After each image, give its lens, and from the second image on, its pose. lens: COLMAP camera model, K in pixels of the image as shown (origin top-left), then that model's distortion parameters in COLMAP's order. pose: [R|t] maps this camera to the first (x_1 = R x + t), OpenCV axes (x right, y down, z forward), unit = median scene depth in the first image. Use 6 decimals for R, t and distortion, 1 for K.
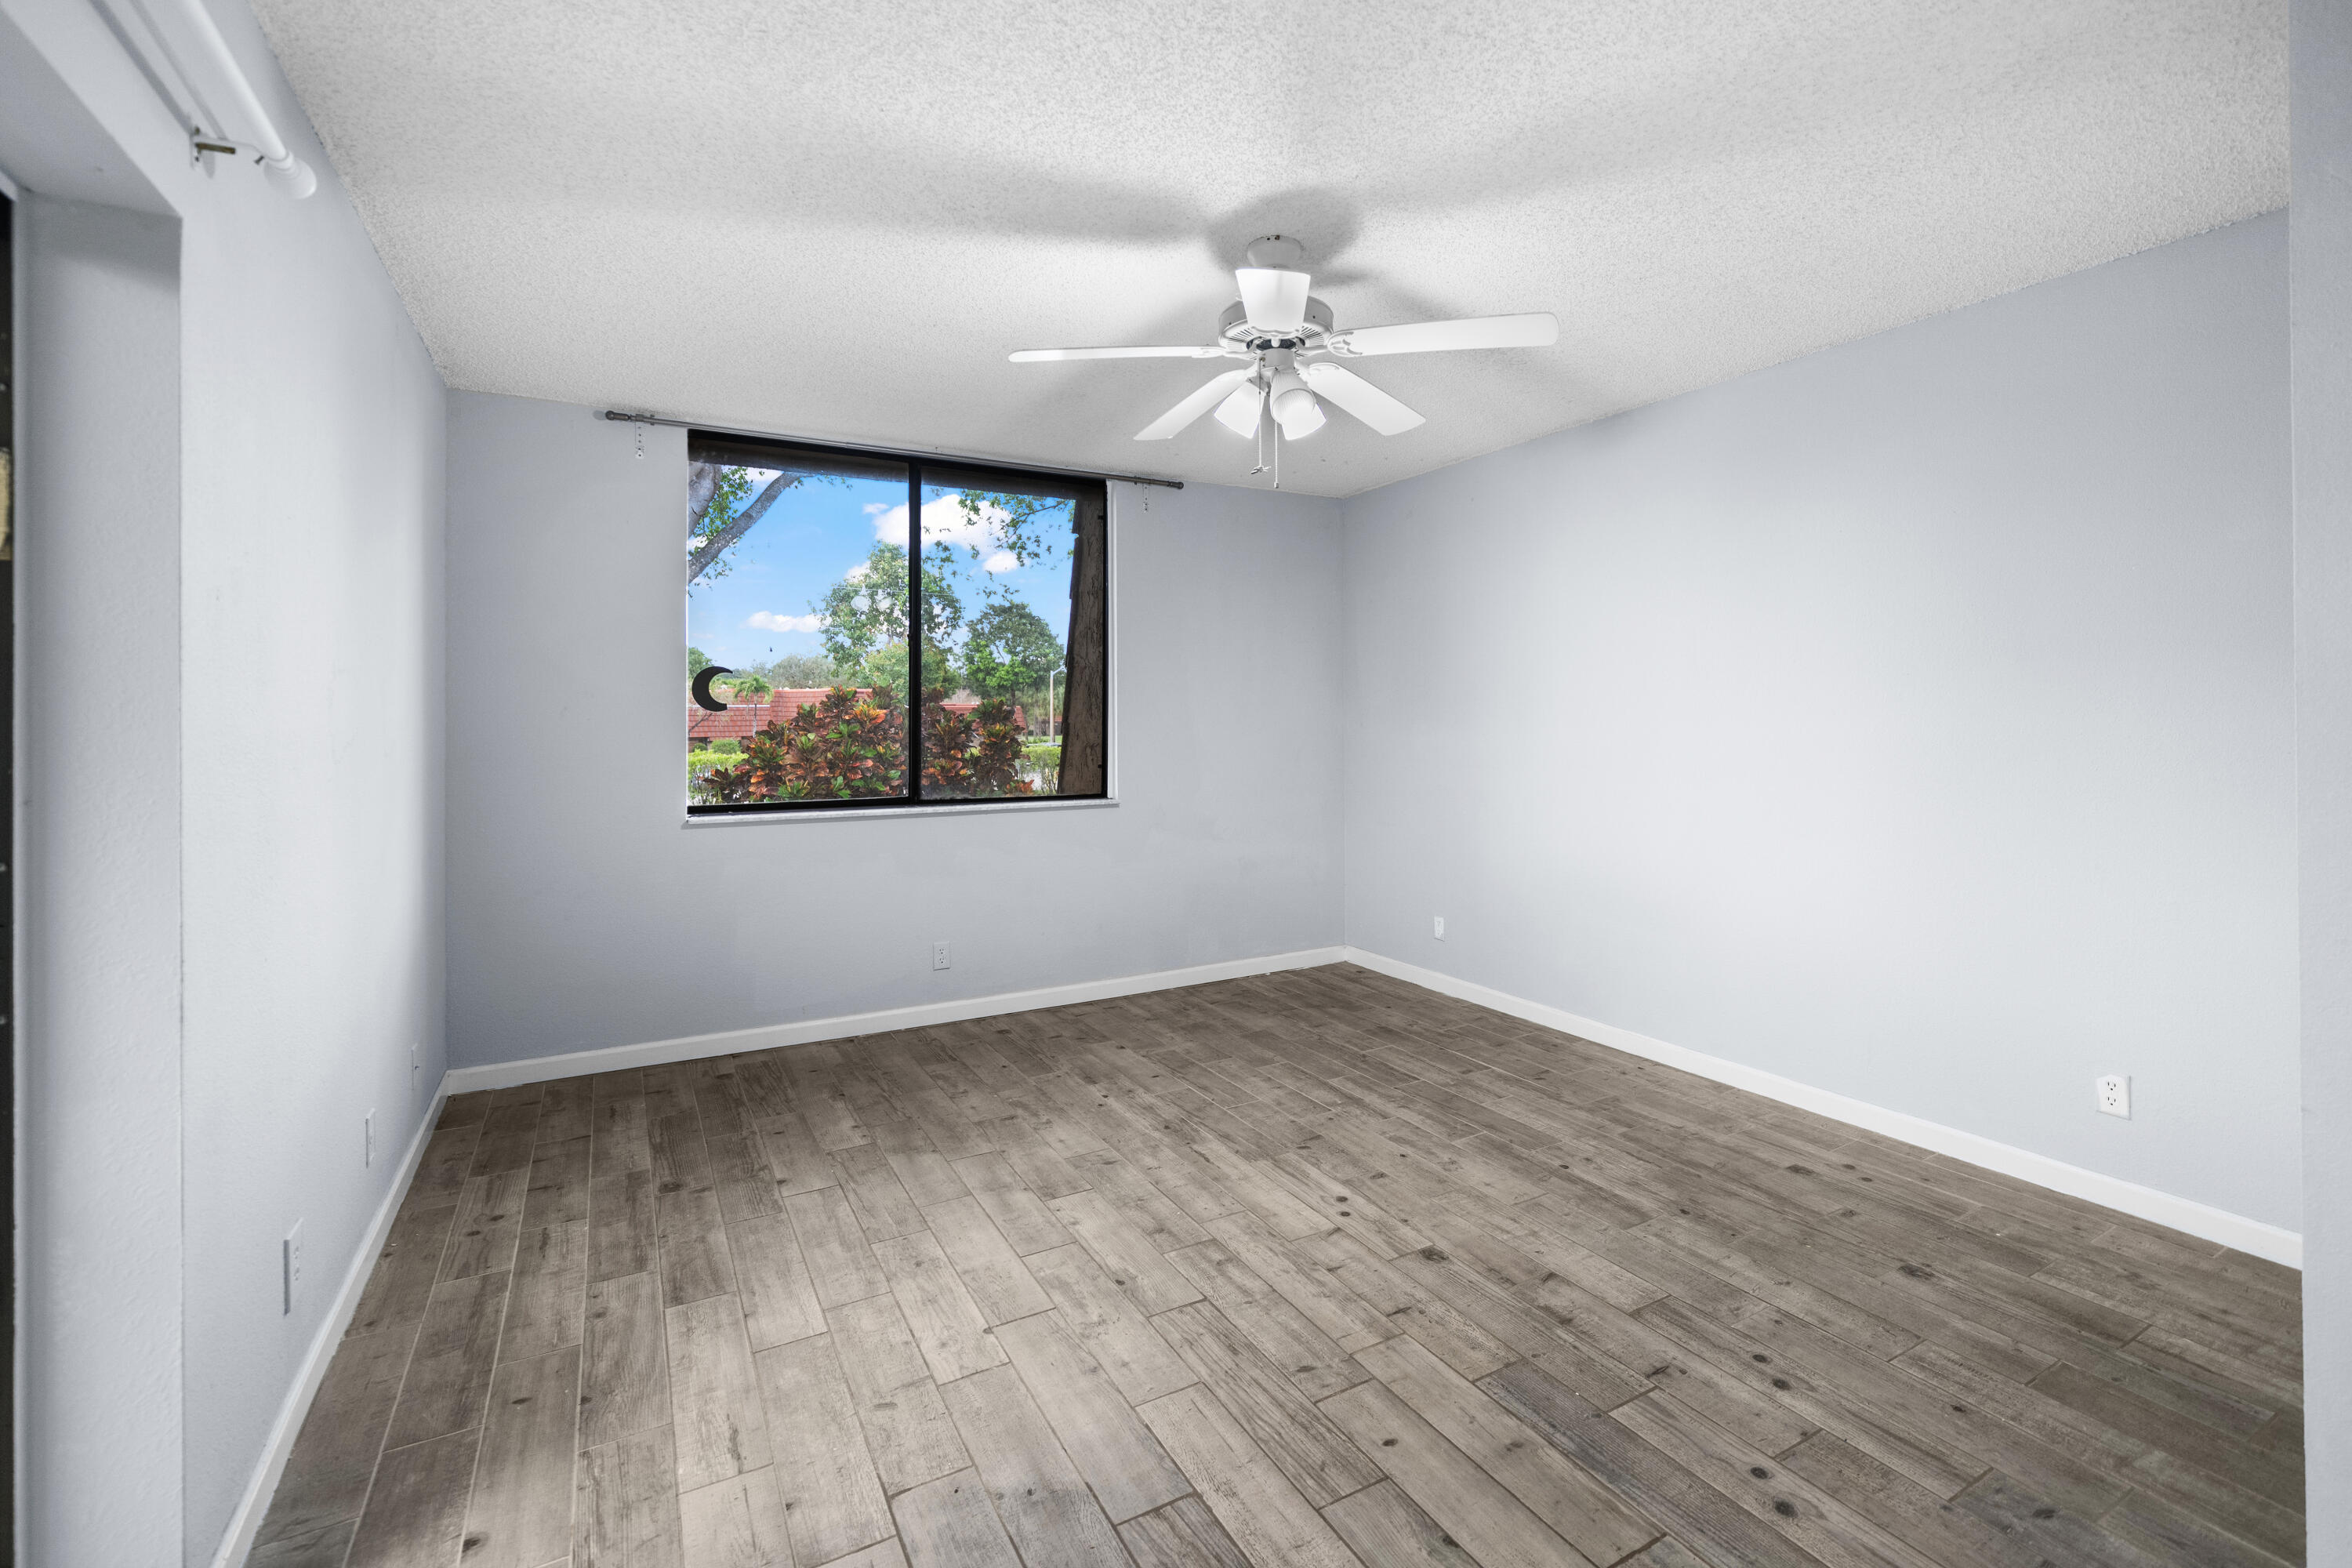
lens RADIAL K [[1027.5, 0, 1175.8], [0, 1027.5, 708.6], [0, 0, 1]] dist [0.000115, -0.000029]
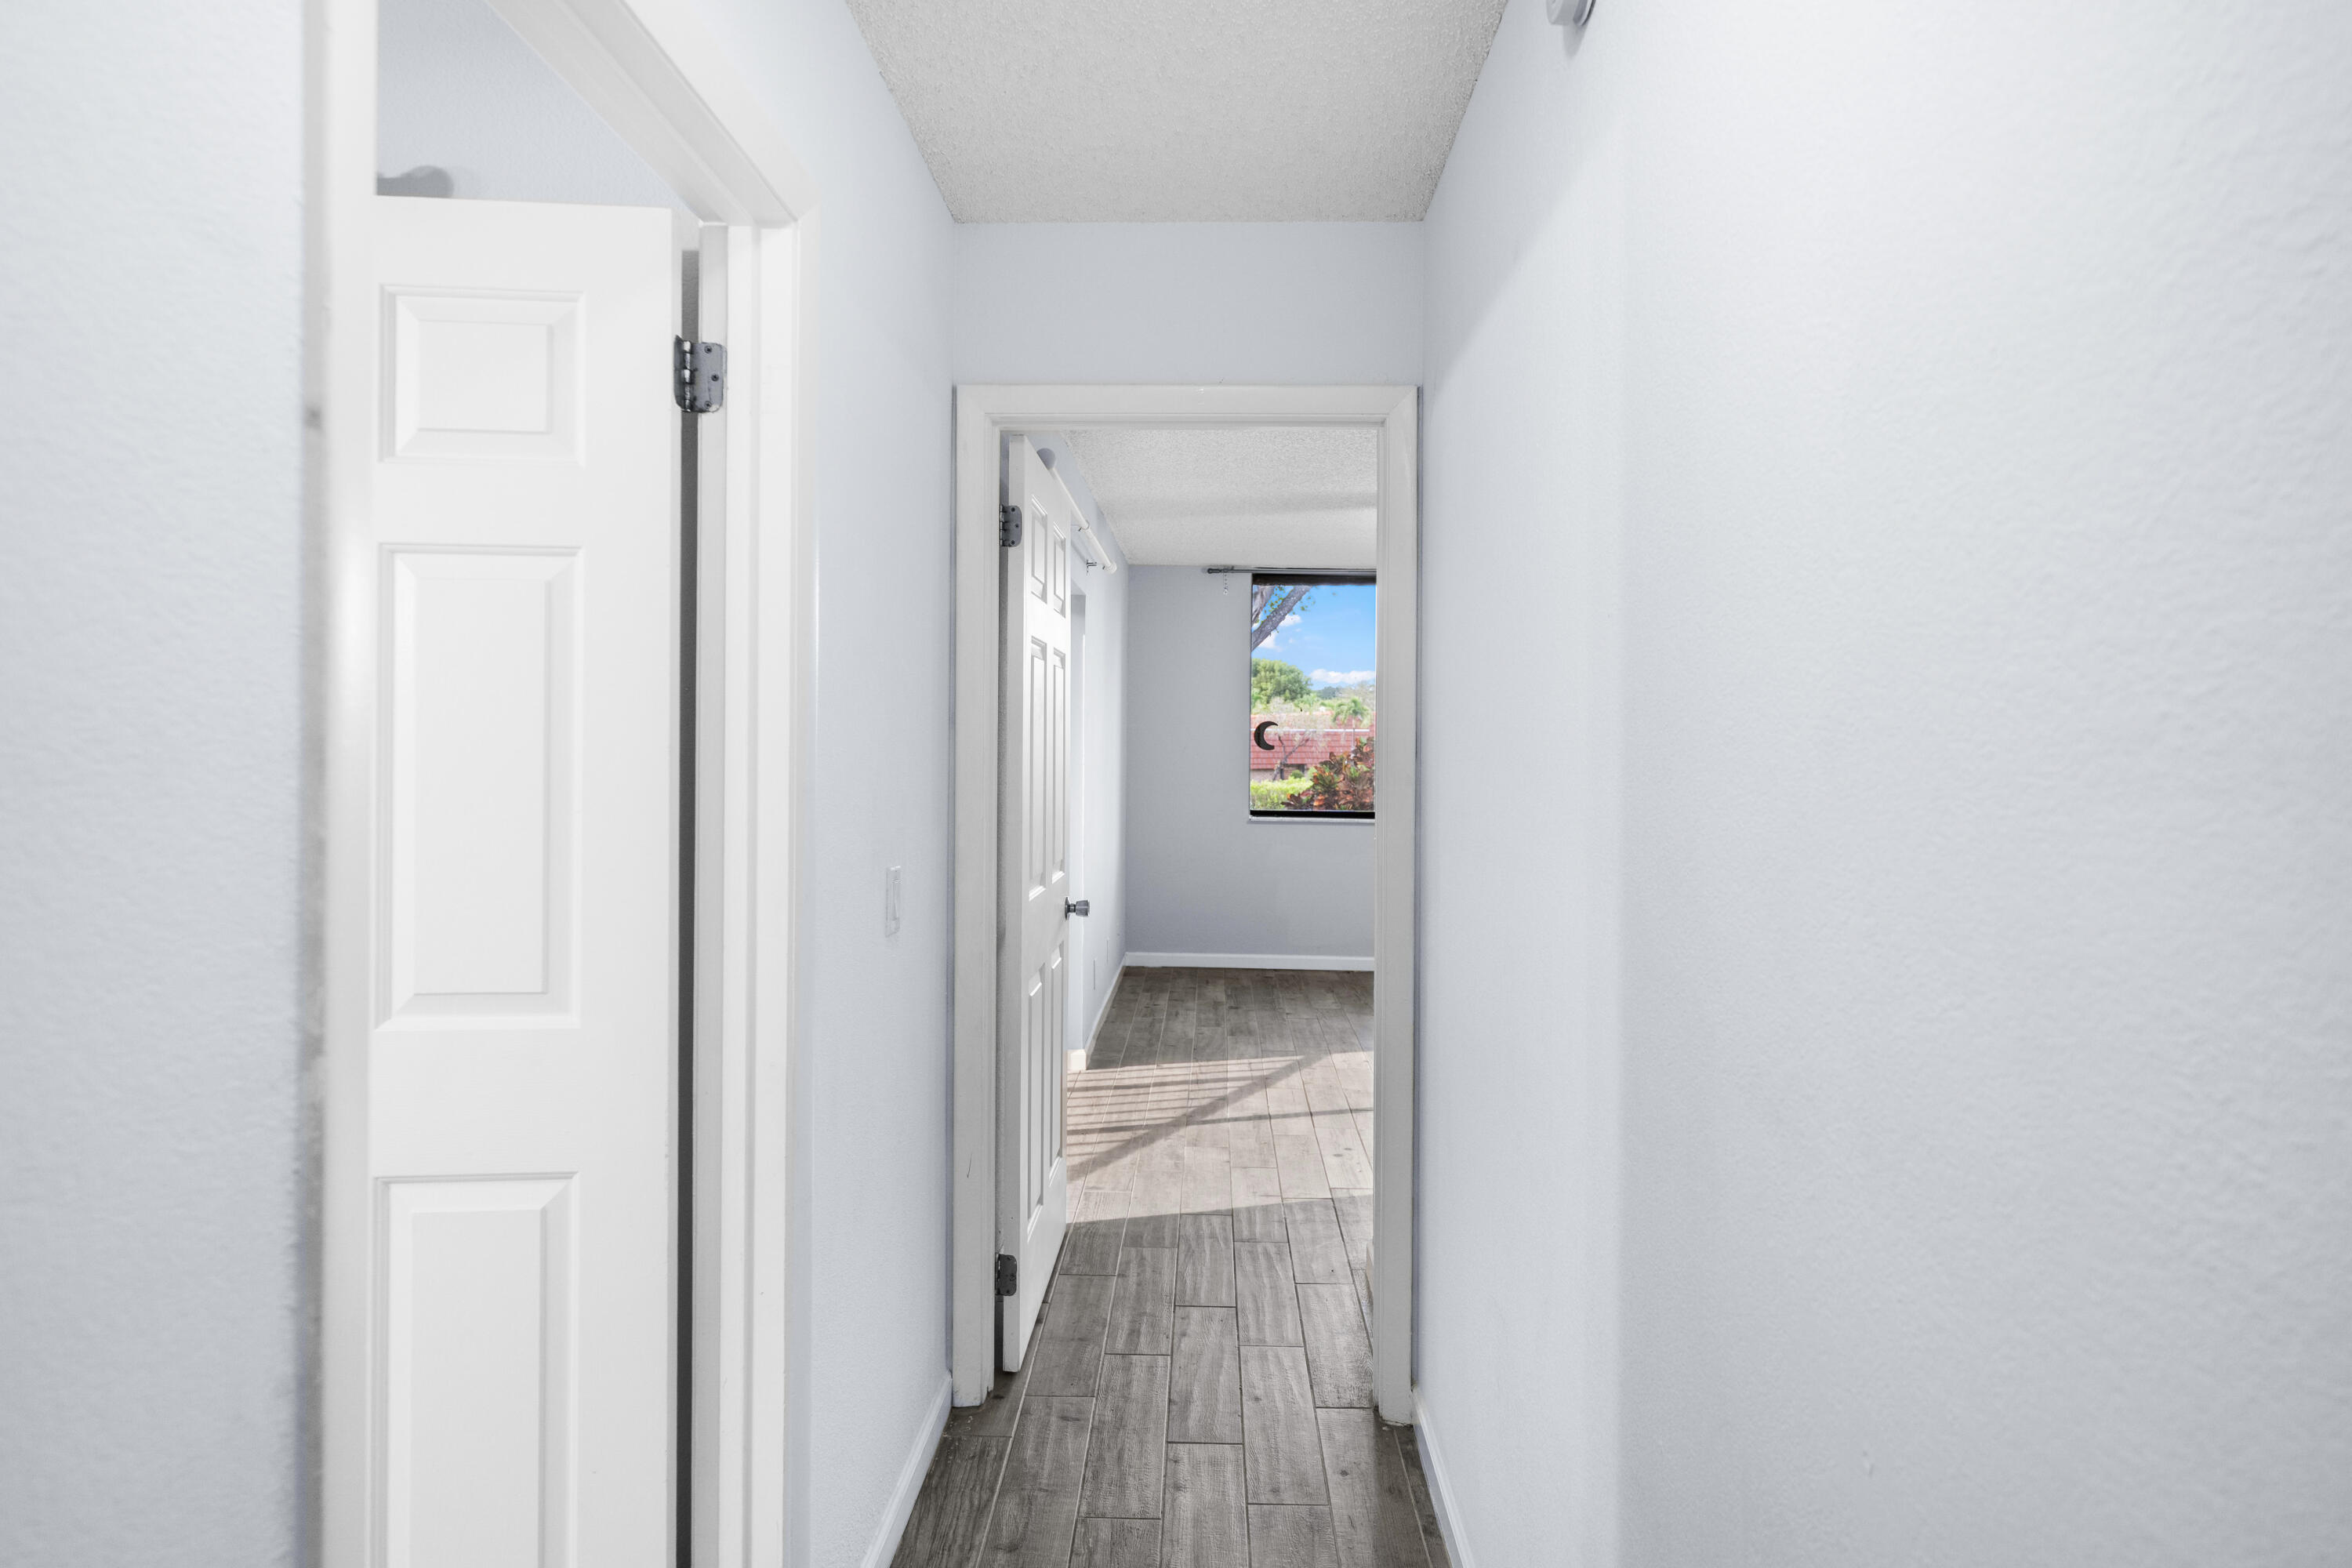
lens RADIAL K [[1246.1, 0, 1178.4], [0, 1246.1, 733.1], [0, 0, 1]] dist [0.000036, -0.000005]
pose [[0.862729, 0.008175, -0.505600, 0.615521], [-0.008456, 0.999963, 0.001739, -0.040603], [0.505595, 0.002775, 0.862766, -1.101608]]
